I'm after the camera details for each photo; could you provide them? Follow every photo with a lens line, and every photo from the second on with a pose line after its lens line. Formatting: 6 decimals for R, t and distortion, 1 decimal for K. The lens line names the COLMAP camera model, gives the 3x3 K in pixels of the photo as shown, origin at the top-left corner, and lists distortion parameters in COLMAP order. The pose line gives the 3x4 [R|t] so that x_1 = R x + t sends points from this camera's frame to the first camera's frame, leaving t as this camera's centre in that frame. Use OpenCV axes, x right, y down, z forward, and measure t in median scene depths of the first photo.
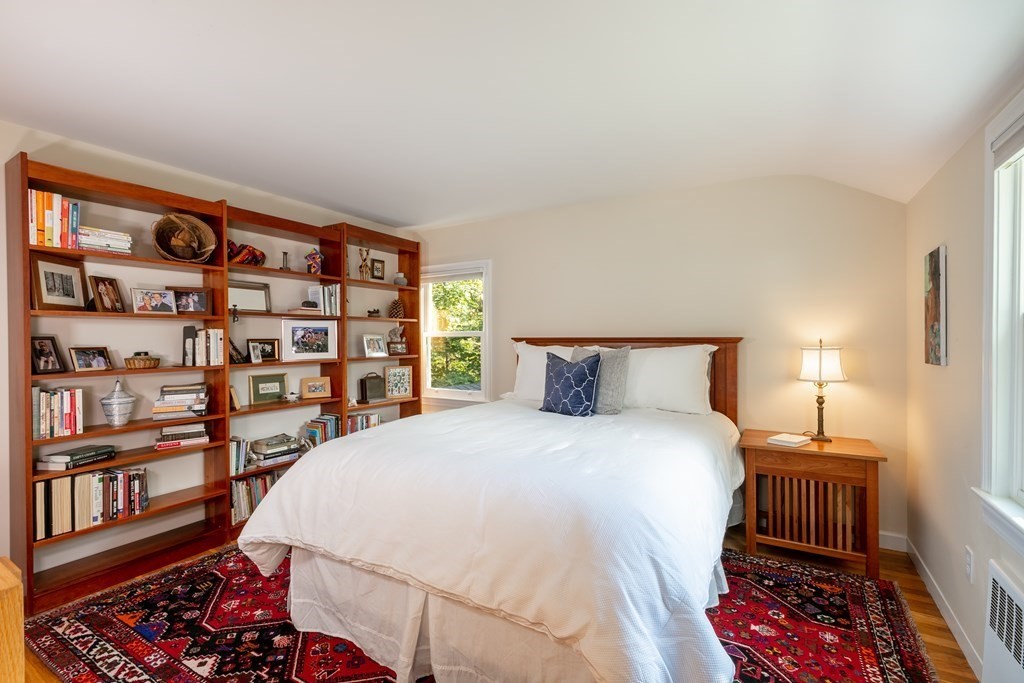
lens RADIAL K [[456.2, 0, 511.6], [0, 456.2, 338.7], [0, 0, 1]] dist [-0.000421, -0.000185]
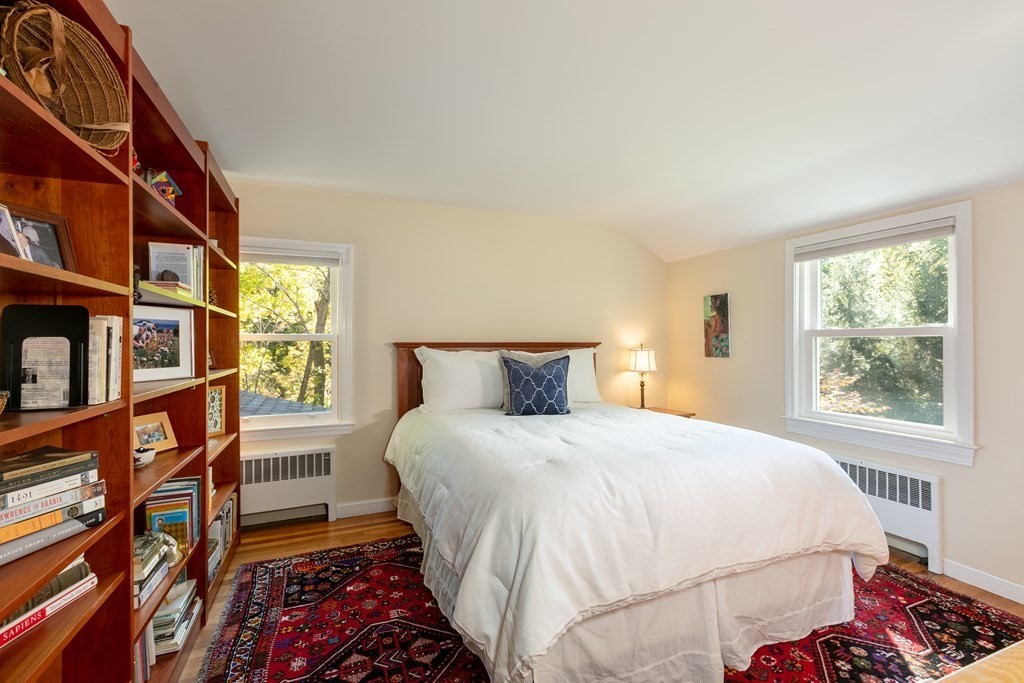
lens RADIAL K [[456.2, 0, 514.1], [0, 456.2, 343.6], [0, 0, 1]] dist [-0.000421, -0.000185]
pose [[0.590047, 0.003154, 0.807363, -0.749876], [0.002088, 0.999983, -0.005433, 0.007762], [-0.807366, 0.004891, 0.590031, 0.426366]]
